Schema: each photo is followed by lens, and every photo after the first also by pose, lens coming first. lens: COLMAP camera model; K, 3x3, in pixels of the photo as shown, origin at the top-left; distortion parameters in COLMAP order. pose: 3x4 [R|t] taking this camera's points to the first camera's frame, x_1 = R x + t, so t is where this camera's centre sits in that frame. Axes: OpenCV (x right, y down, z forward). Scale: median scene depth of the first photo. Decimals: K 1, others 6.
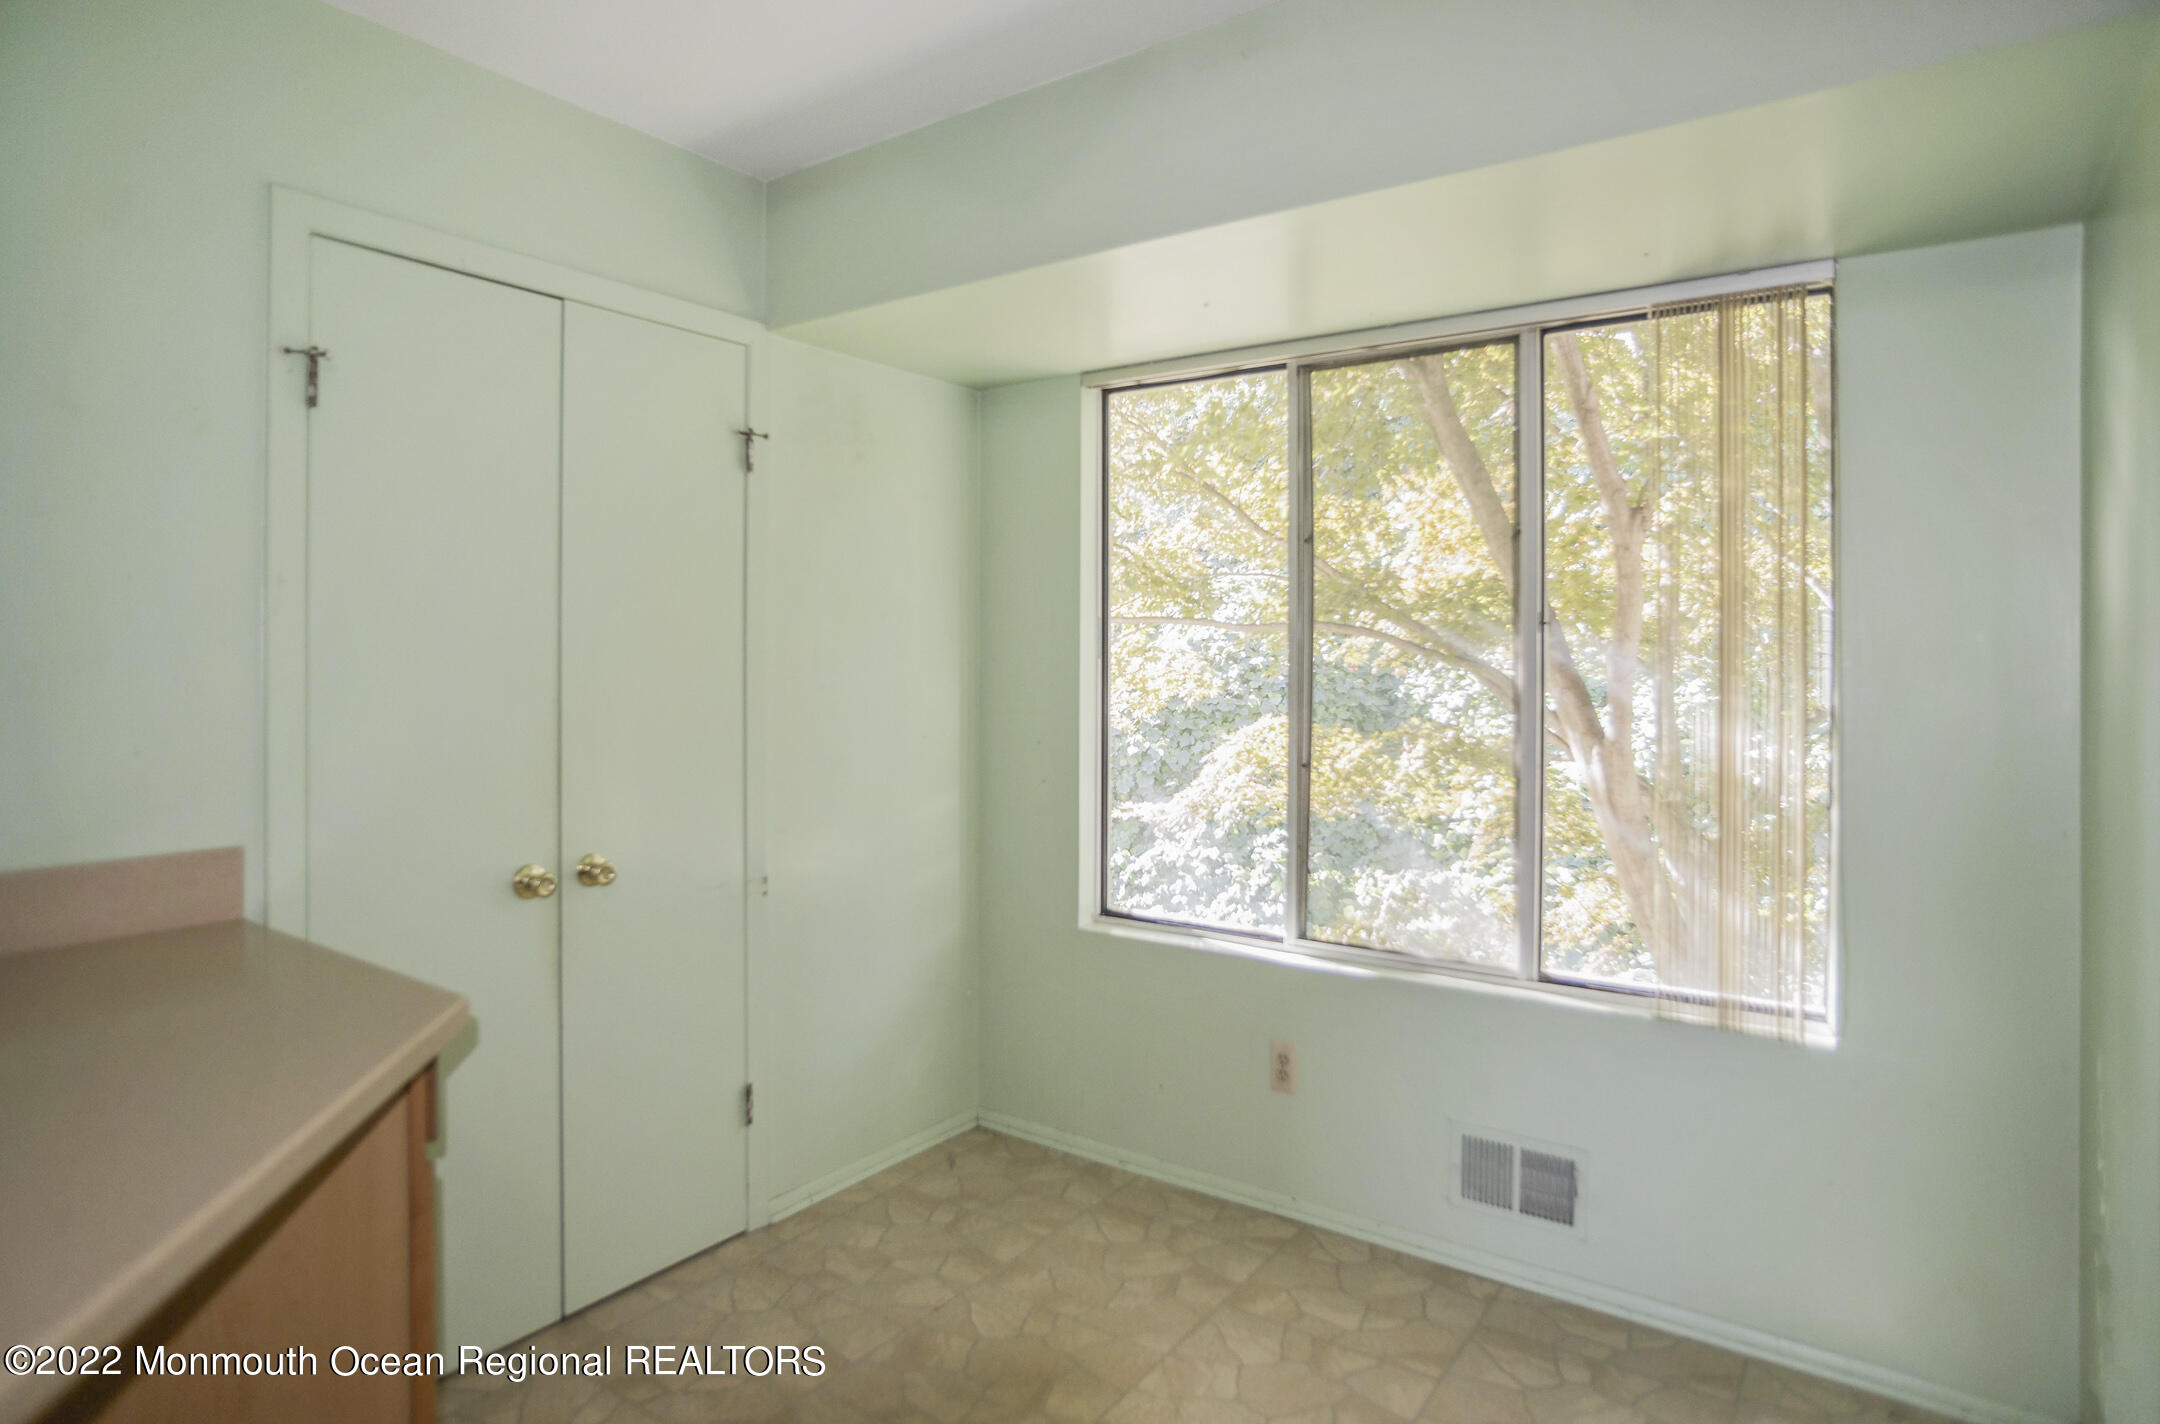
lens RADIAL K [[1196.2, 0, 1080.0], [0, 1196.2, 712.0], [0, 0, 1]] dist [-0.069994, 0.063486]
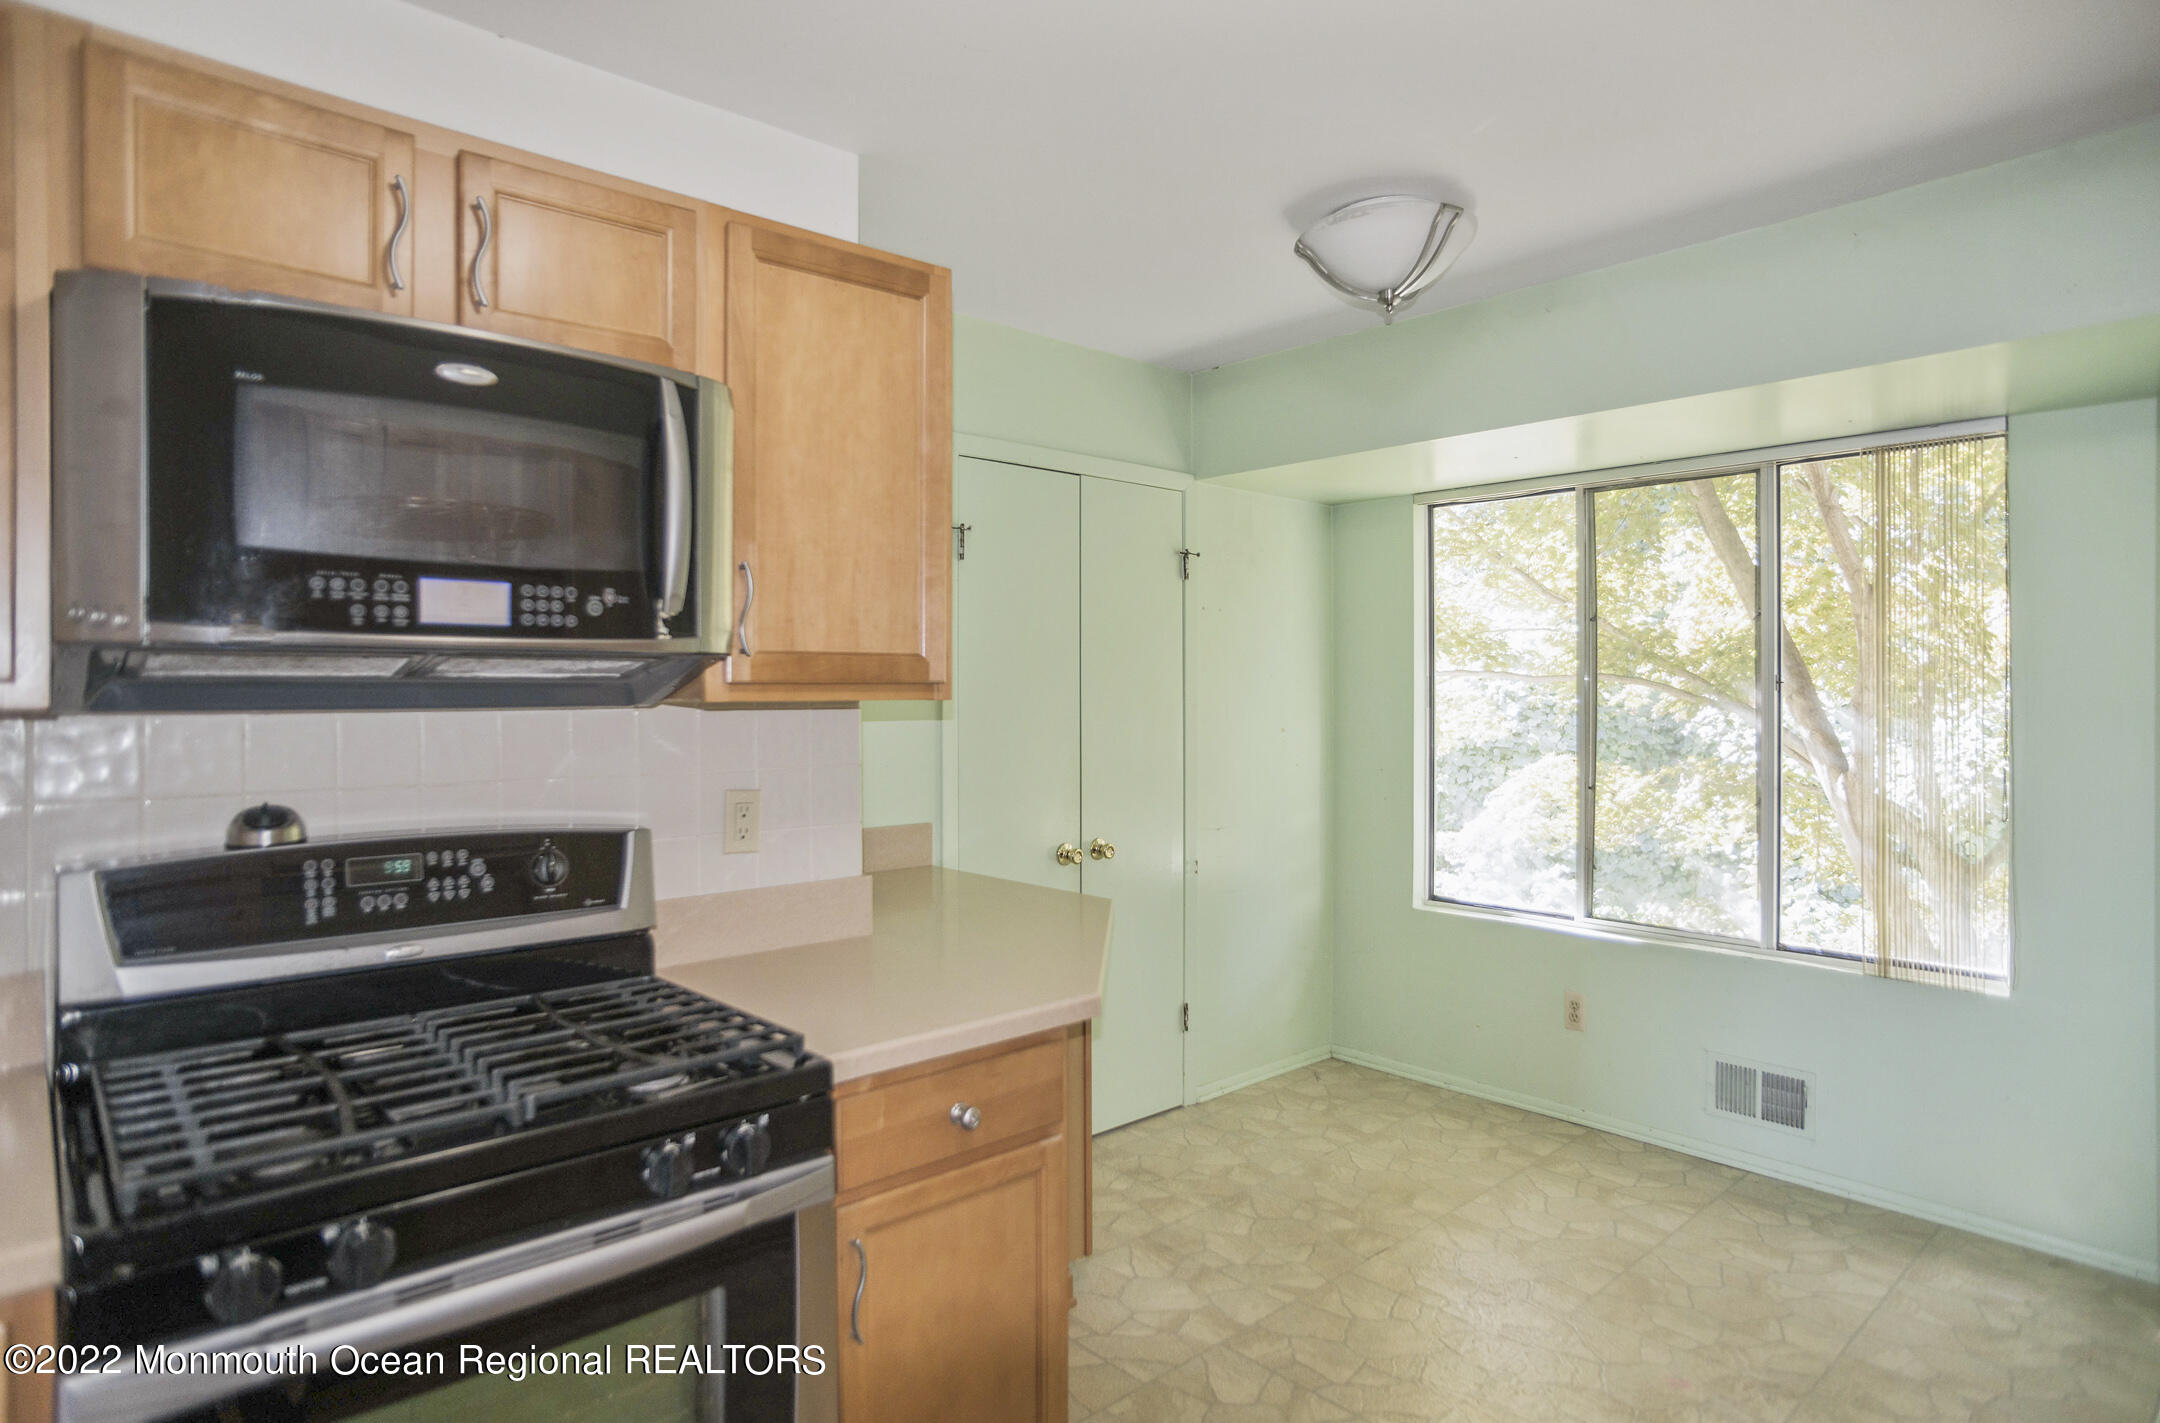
lens RADIAL K [[1196.2, 0, 1080.0], [0, 1196.2, 711.5], [0, 0, 1]] dist [-0.069994, 0.063486]
pose [[0.976641, 0.002239, -0.214865, -0.091327], [-0.008766, 0.999528, -0.029428, 0.002546], [0.214698, 0.030624, 0.976200, -0.444553]]
